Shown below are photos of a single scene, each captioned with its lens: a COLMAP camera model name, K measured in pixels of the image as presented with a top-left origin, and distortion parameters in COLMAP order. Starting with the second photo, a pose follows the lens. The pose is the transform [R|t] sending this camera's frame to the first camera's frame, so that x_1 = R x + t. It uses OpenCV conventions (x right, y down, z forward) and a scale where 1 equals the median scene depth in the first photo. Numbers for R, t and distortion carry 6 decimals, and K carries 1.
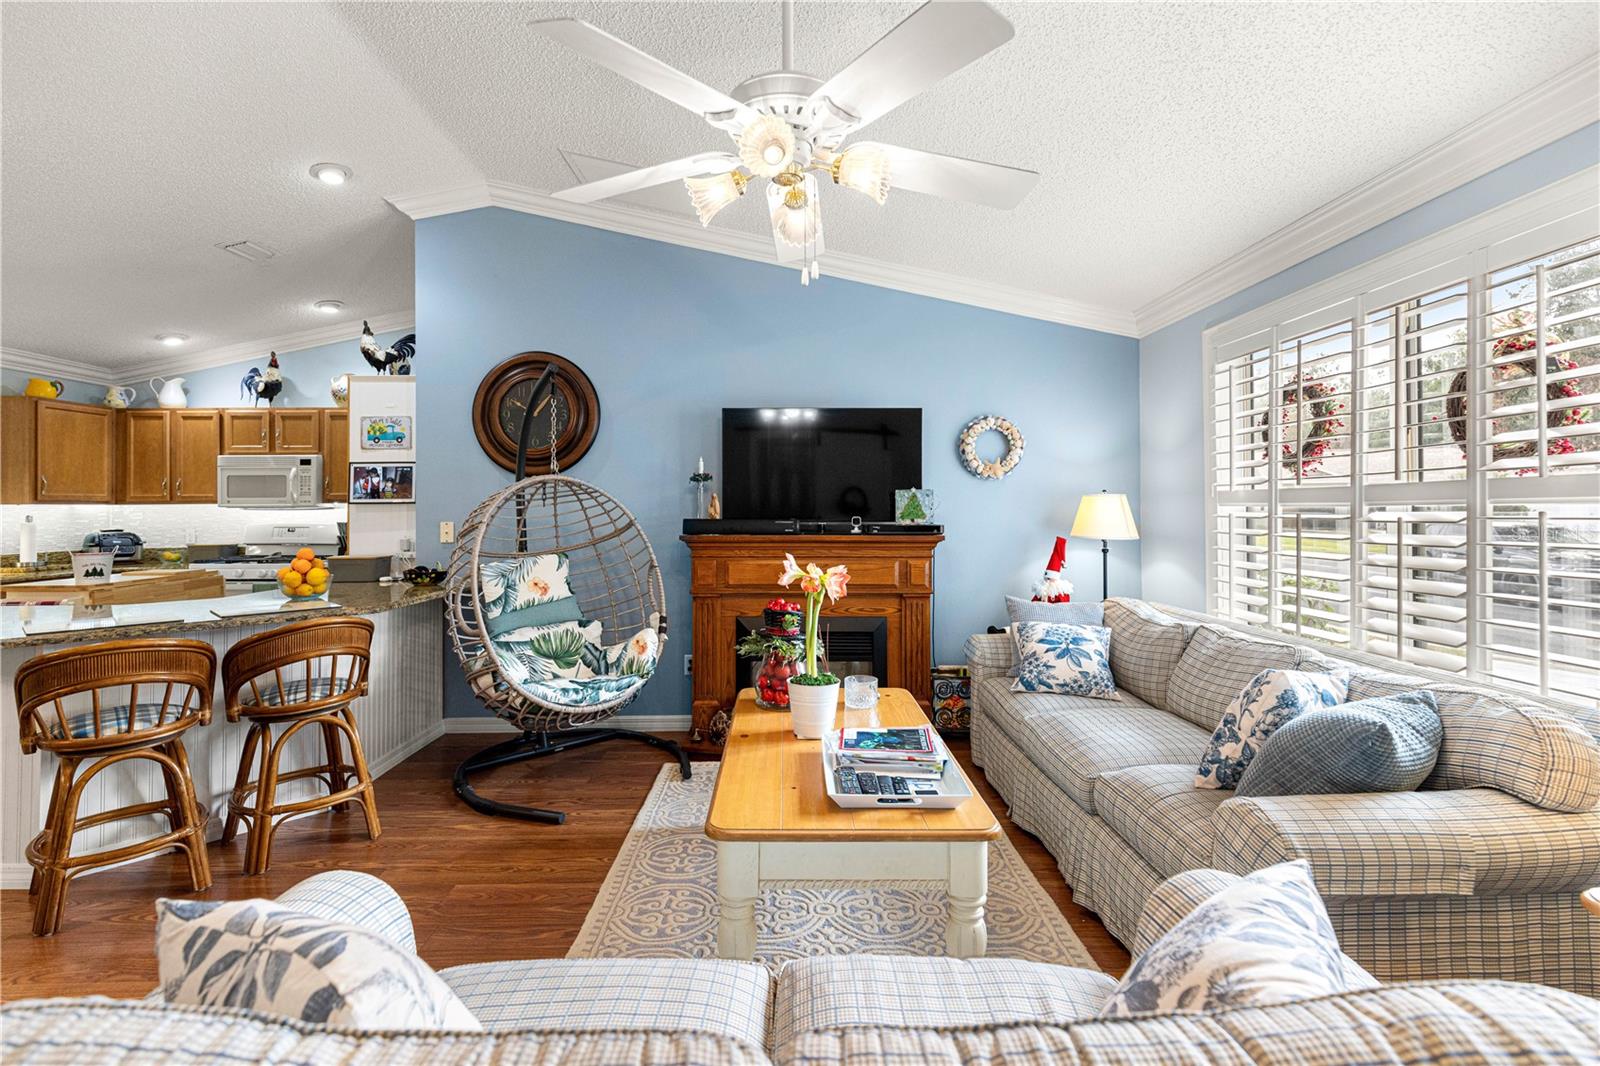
lens RADIAL K [[719.3, 0, 800.0], [0, 719.3, 508.6], [0, 0, 1]] dist [0.010484, -0.003620]
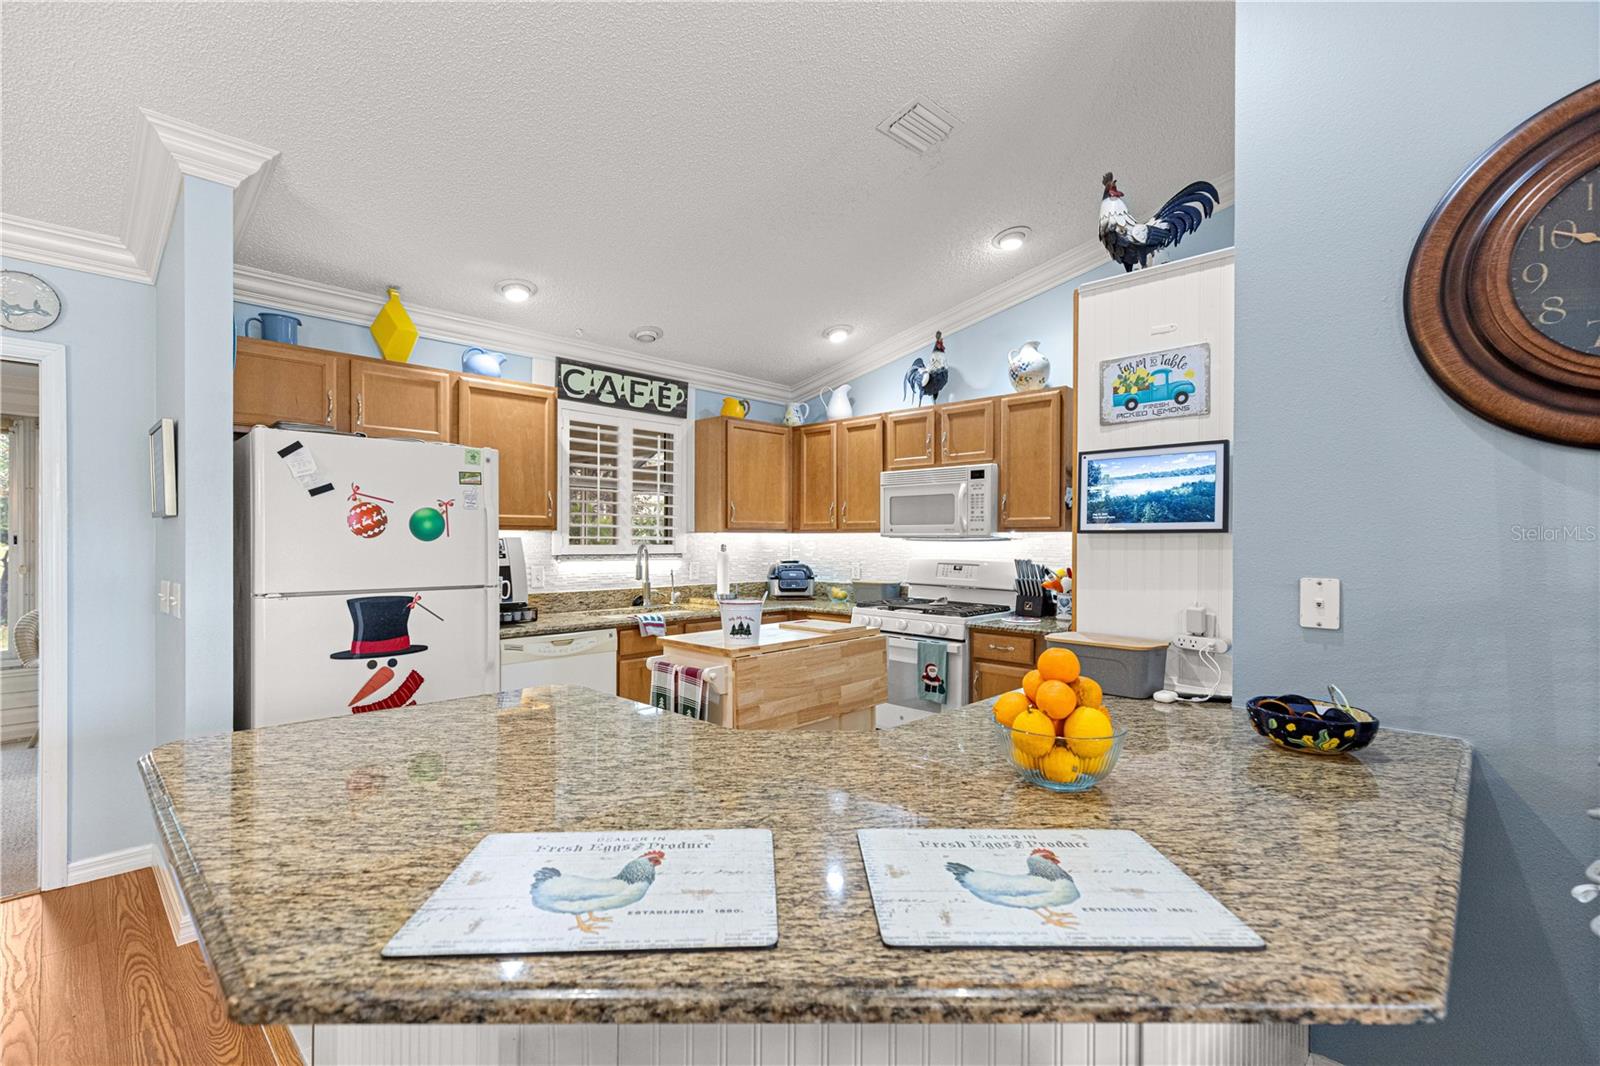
lens RADIAL K [[719.3, 0, 795.0], [0, 719.3, 540.8], [0, 0, 1]] dist [0.010484, -0.003620]
pose [[0.700737, 0.009783, -0.713353, -0.454261], [-0.007401, 0.999952, 0.006443, -0.003363], [0.713382, 0.000765, 0.700775, 0.562829]]
